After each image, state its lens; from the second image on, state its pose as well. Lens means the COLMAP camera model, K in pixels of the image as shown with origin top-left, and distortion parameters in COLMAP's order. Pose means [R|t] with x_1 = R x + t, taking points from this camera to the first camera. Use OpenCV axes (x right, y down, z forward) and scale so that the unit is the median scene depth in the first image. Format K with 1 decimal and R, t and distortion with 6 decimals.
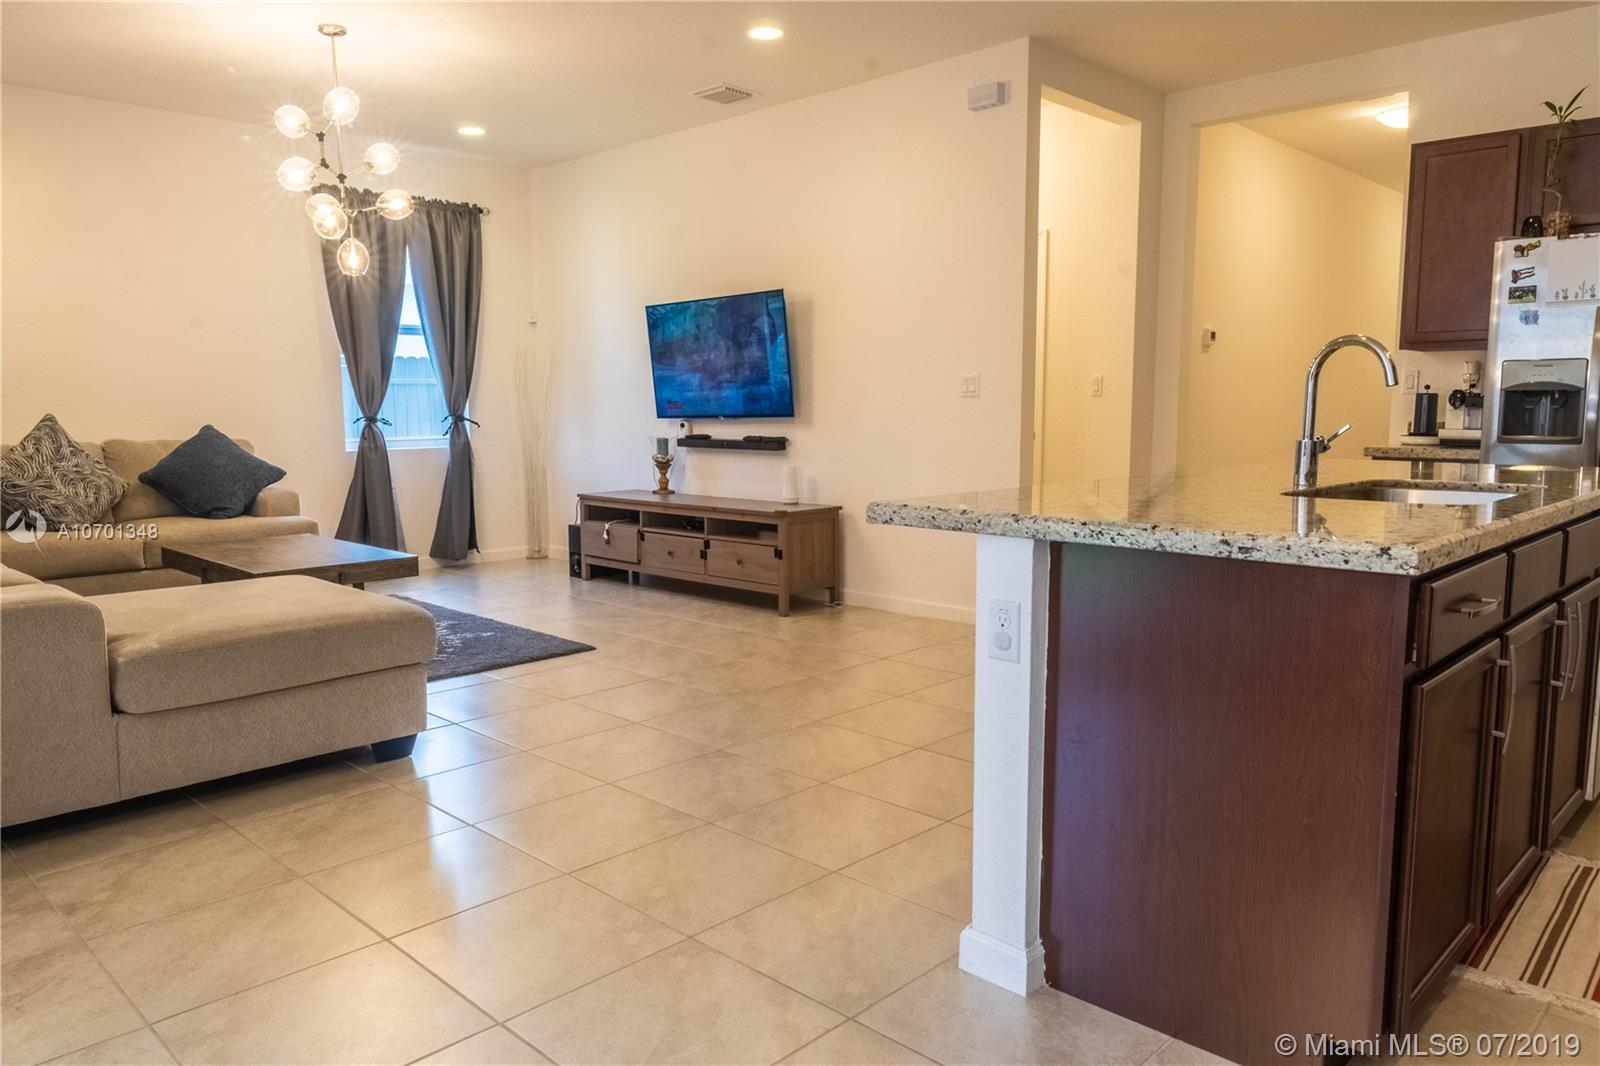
lens RADIAL K [[1124.2, 0, 796.5], [0, 1124.2, 540.8], [0, 0, 1]] dist [-0.005854, -0.003892]
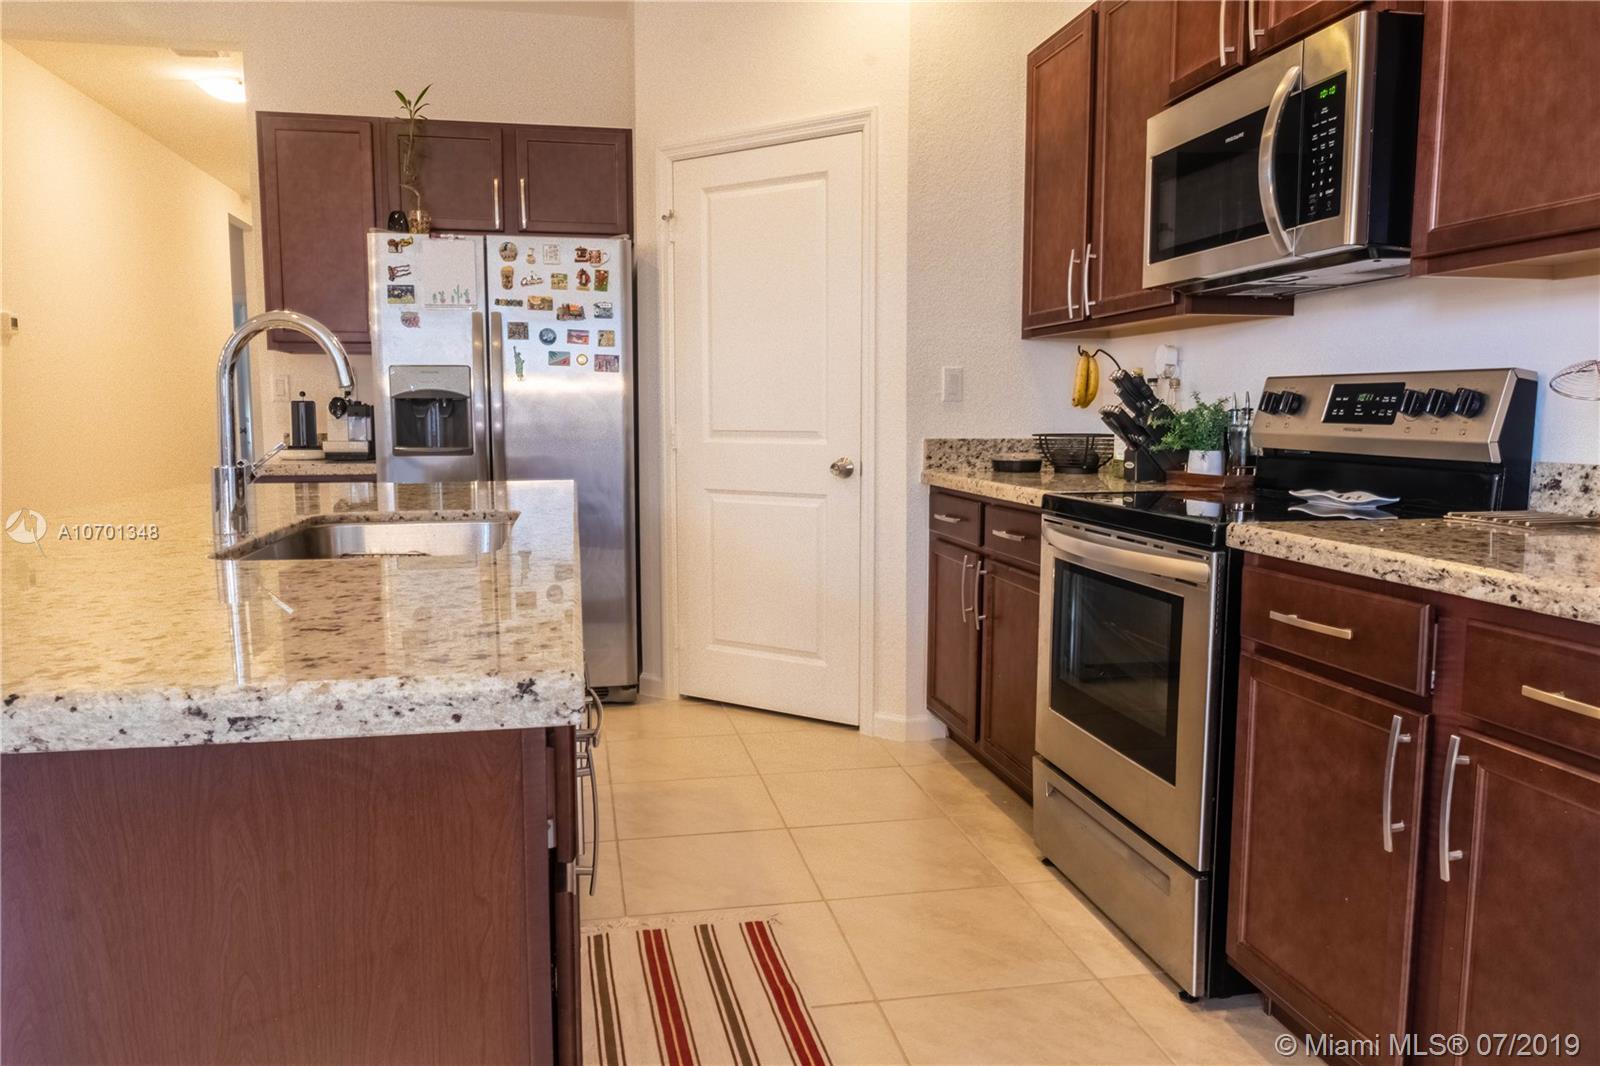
lens RADIAL K [[1124.2, 0, 796.5], [0, 1124.2, 540.8], [0, 0, 1]] dist [-0.005854, -0.003892]
pose [[0.569888, -0.090049, 0.816773, 0.063902], [0.096718, 0.994419, 0.042152, -0.026498], [-0.816010, 0.054975, 0.575417, 0.221170]]
